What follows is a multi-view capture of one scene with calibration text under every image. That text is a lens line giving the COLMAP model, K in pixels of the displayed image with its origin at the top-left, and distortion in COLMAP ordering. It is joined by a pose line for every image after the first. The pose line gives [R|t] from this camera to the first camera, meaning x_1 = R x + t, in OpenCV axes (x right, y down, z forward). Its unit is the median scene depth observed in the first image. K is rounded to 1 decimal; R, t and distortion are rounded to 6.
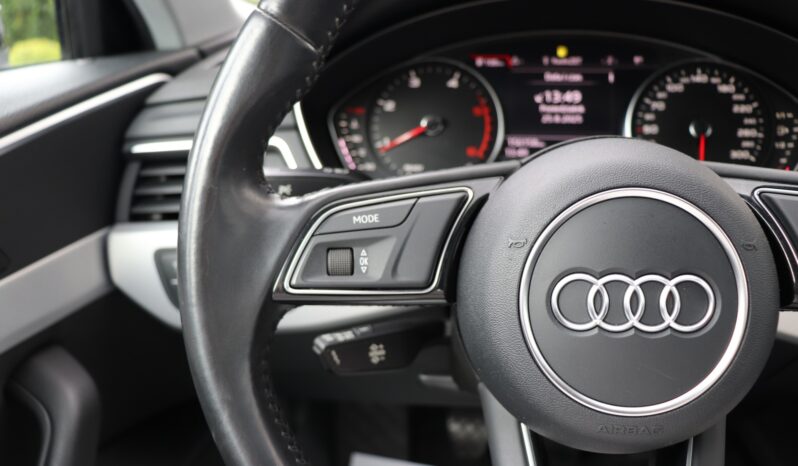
lens RADIAL K [[653.9, 0, 399.0], [0, 653.9, 233.0], [0, 0, 1]] dist [-0.175689, 0.150120]
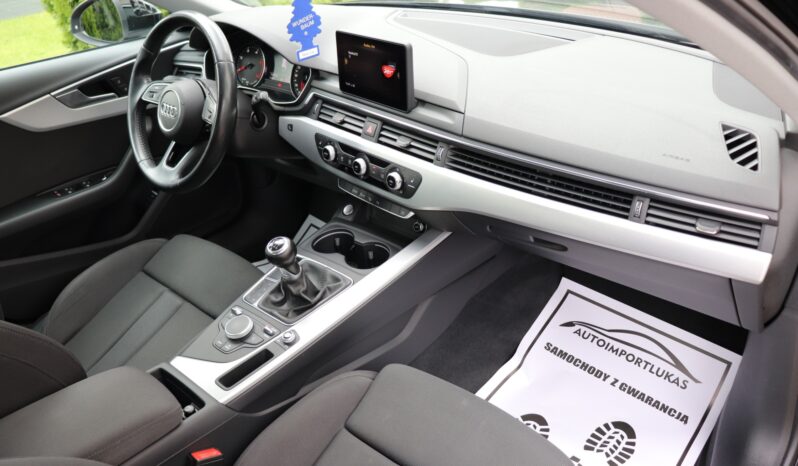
lens RADIAL K [[661.4, 0, 399.0], [0, 661.4, 233.0], [0, 0, 1]] dist [-0.193588, 0.197005]
pose [[0.834019, 0.254789, -0.489383, 2.431924], [-0.164389, 0.961455, 0.220408, -0.205417], [0.526678, -0.103375, 0.843756, -1.335993]]
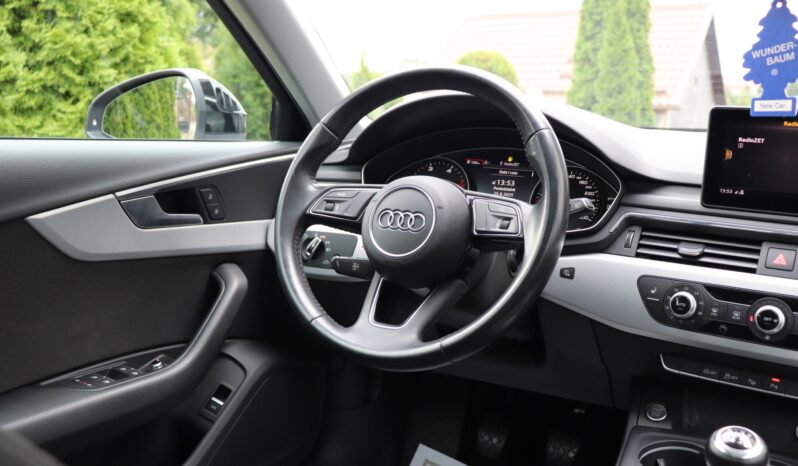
lens RADIAL K [[807.1, 0, 399.0], [0, 807.1, 233.0], [0, 0, 1]] dist [-0.055781, 0.011747]
pose [[0.928436, 0.116409, -0.352782, 0.851037], [-0.189503, 0.965196, -0.180236, 0.426953], [0.319523, 0.234190, 0.918183, -1.262756]]
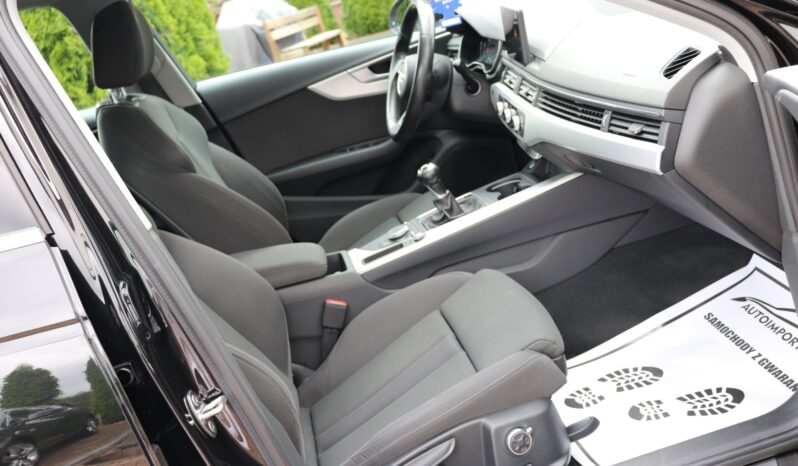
lens RADIAL K [[861.7, 0, 399.0], [0, 861.7, 233.0], [0, 0, 1]] dist [-0.011652, -0.000662]
pose [[0.319544, 0.254822, -0.912665, 4.635606], [-0.132018, 0.965741, 0.223419, -0.172897], [0.938330, 0.049096, 0.342237, -1.081847]]
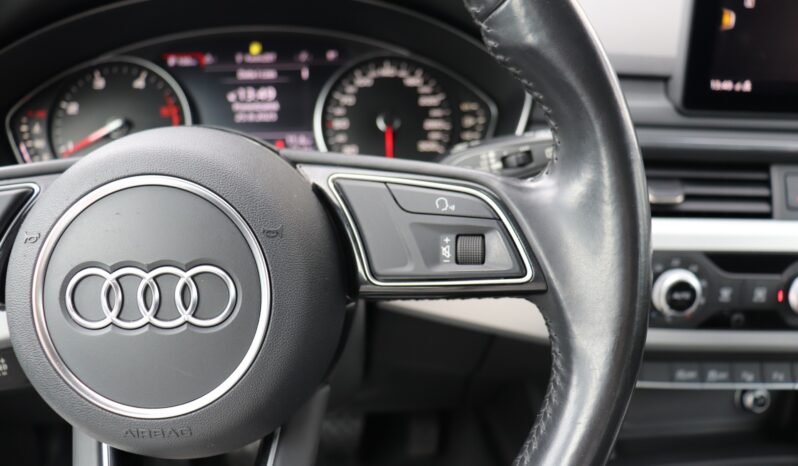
lens RADIAL K [[653.9, 0, 399.0], [0, 653.9, 233.0], [0, 0, 1]] dist [-0.175689, 0.150120]
pose [[0.974767, -0.045037, 0.218634, 0.256549], [0.048405, 0.998777, -0.010072, 0.021388], [-0.217913, 0.020401, 0.975755, -0.003773]]
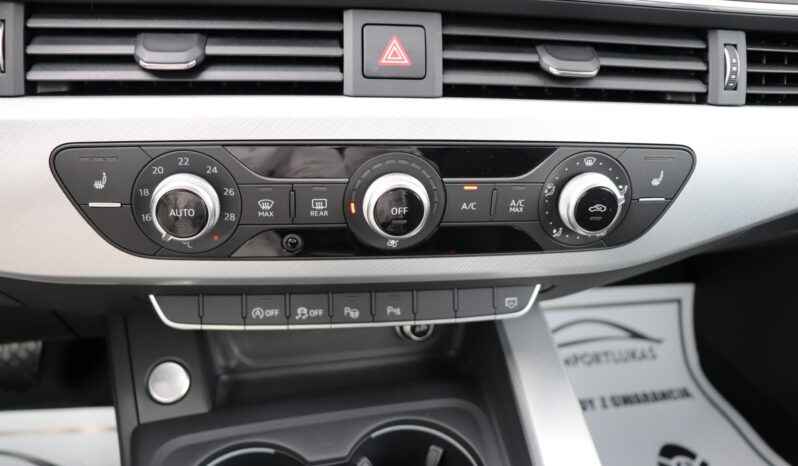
lens RADIAL K [[652.0, 0, 399.0], [0, 652.0, 233.0], [0, 0, 1]] dist [-0.186889, 0.141787]
pose [[0.916428, -0.120998, 0.381470, 0.777197], [0.051688, 0.981001, 0.186989, 0.037408], [-0.396848, -0.151645, 0.905271, 0.158836]]
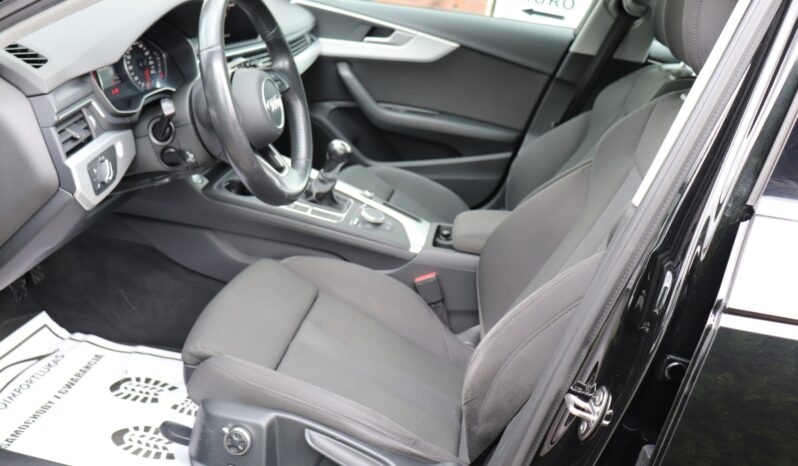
lens RADIAL K [[861.7, 0, 399.0], [0, 861.7, 233.0], [0, 0, 1]] dist [-0.011652, -0.000662]
pose [[-0.007303, -0.315777, 0.948805, -2.813628], [0.228185, 0.923271, 0.309035, -0.356051], [-0.973590, 0.218760, 0.065313, -0.029800]]
